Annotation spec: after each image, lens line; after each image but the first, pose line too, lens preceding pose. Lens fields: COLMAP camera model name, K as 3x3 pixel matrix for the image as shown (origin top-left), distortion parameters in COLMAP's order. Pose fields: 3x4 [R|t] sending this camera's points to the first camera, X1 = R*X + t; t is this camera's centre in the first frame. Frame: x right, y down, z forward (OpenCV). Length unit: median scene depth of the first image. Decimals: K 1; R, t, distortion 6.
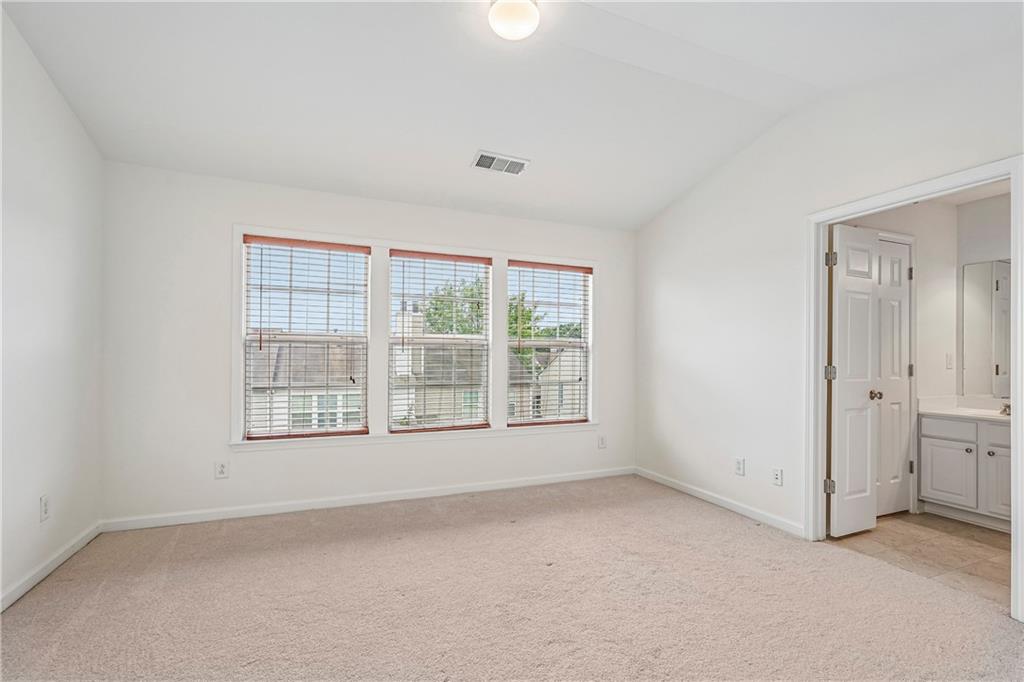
lens RADIAL K [[475.1, 0, 514.5], [0, 475.1, 351.8], [0, 0, 1]] dist [0.012599, 0.005348]
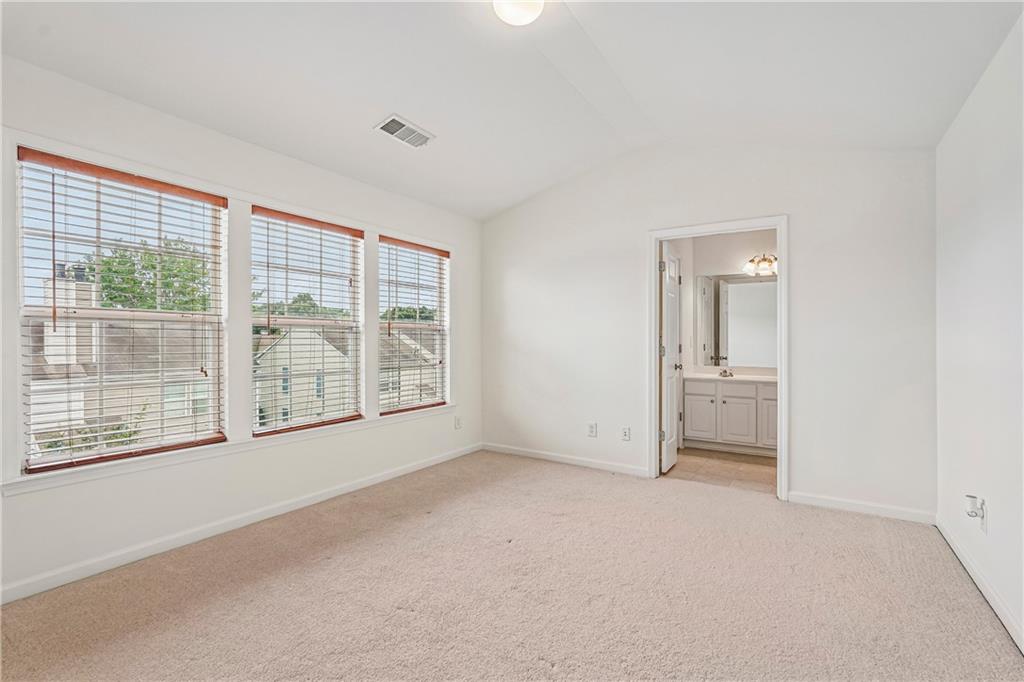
lens RADIAL K [[475.1, 0, 515.5], [0, 475.1, 339.6], [0, 0, 1]] dist [0.012599, 0.005348]
pose [[0.831022, -0.003070, 0.556231, -0.351052], [-0.004500, 0.999915, 0.012241, -0.003425], [-0.556221, -0.012676, 0.830938, 0.098423]]
